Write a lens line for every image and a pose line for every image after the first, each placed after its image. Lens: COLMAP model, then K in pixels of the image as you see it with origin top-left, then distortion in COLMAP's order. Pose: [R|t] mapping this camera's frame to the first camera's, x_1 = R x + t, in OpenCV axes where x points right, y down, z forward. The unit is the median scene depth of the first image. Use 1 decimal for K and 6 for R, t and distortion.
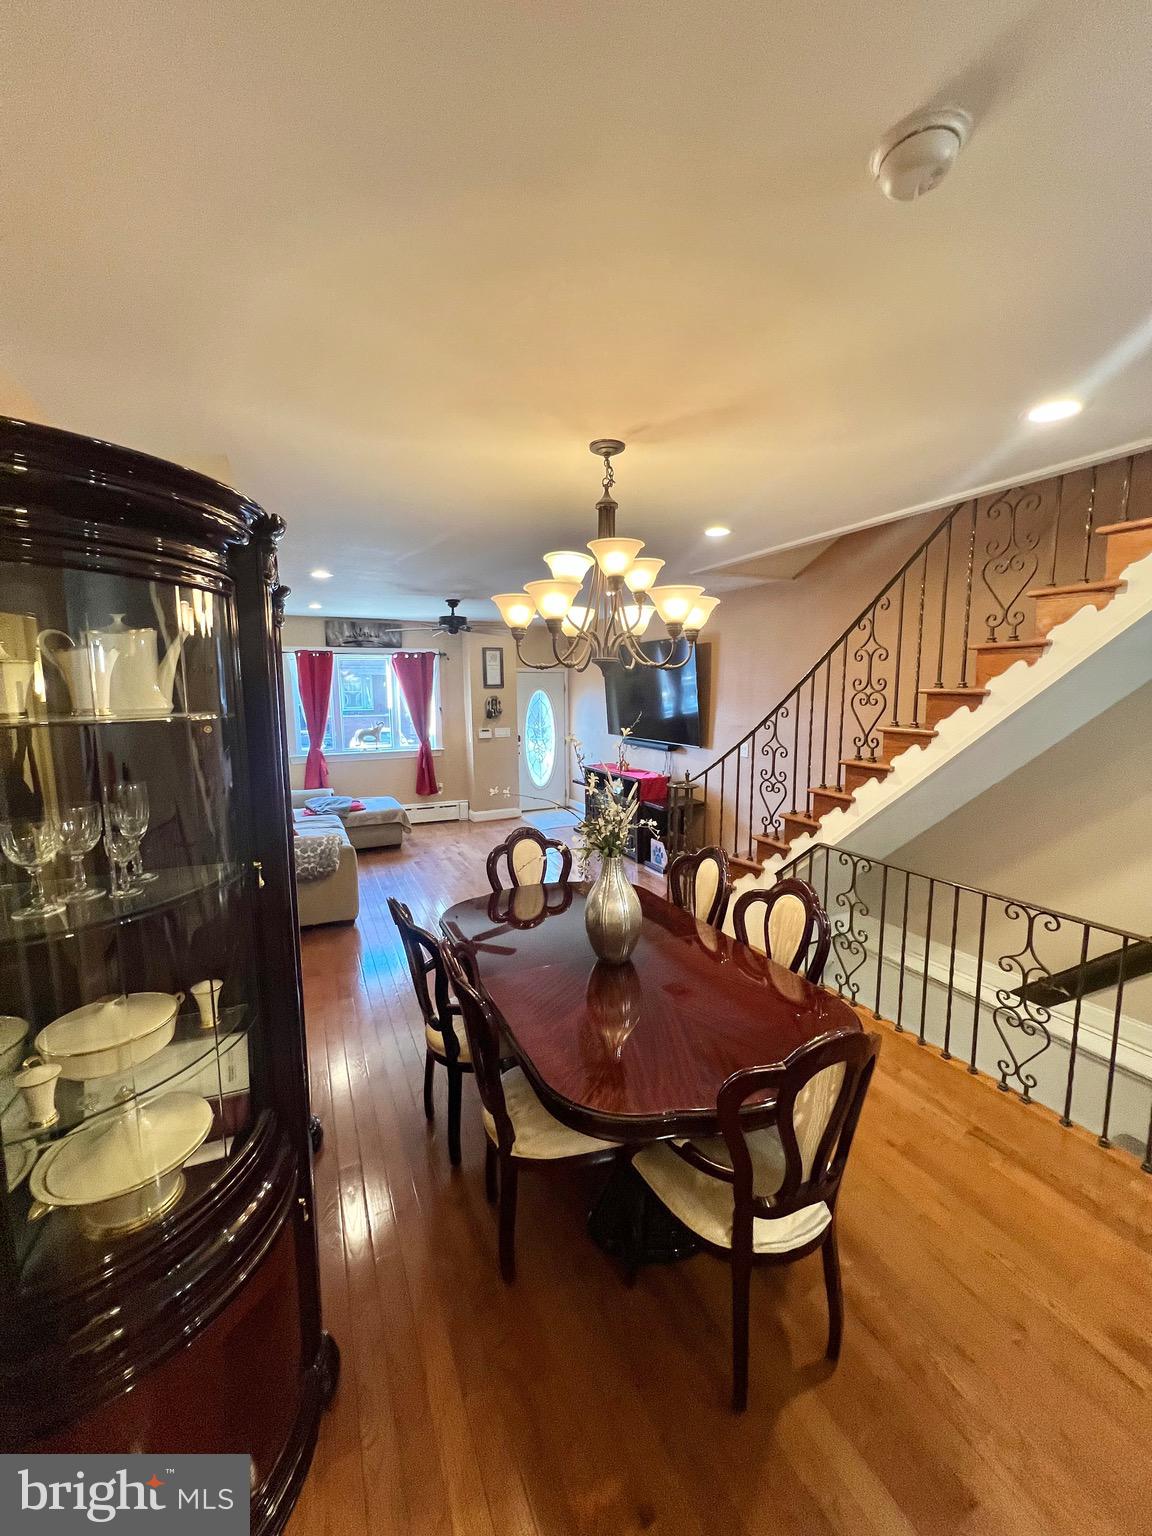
lens RADIAL K [[609.1, 0, 584.4], [0, 609.1, 765.7], [0, 0, 1]] dist [-0.001790, -0.000130]
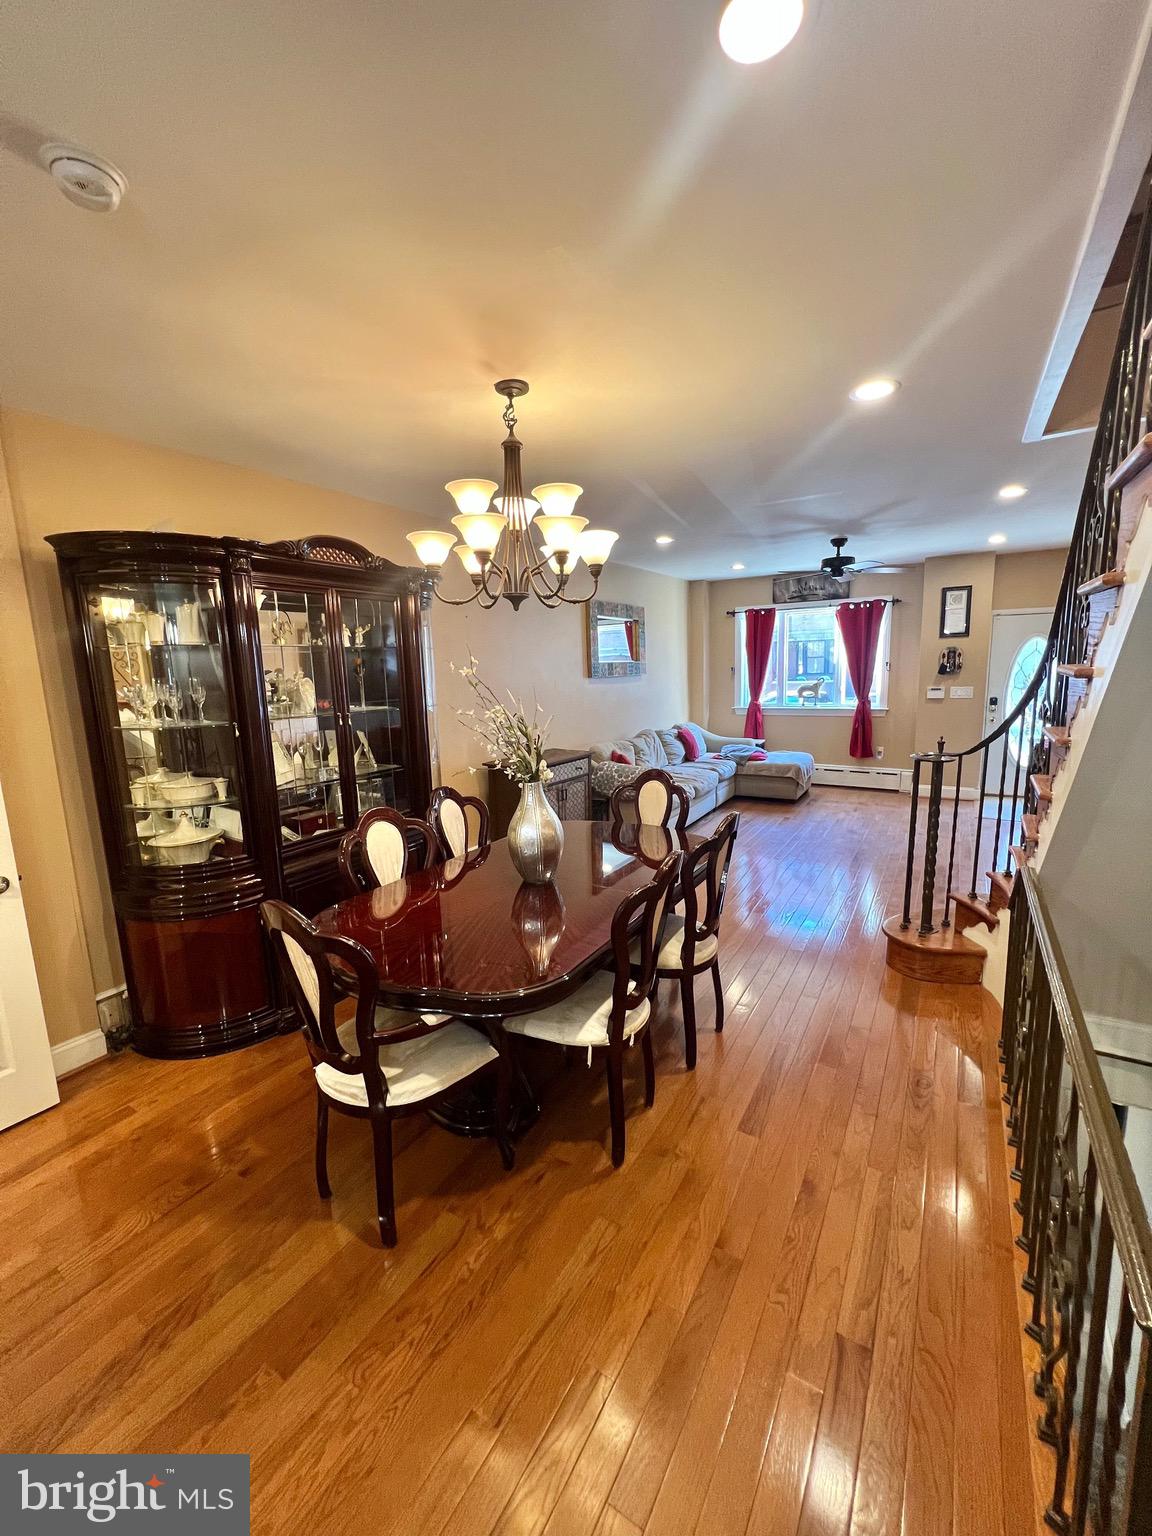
lens RADIAL K [[609.1, 0, 584.4], [0, 609.1, 765.7], [0, 0, 1]] dist [-0.001790, -0.000130]
pose [[0.539078, 0.128671, -0.832369, 0.309758], [-0.081101, 0.991600, 0.100761, 0.001050], [0.838342, 0.013188, 0.544985, 0.160200]]
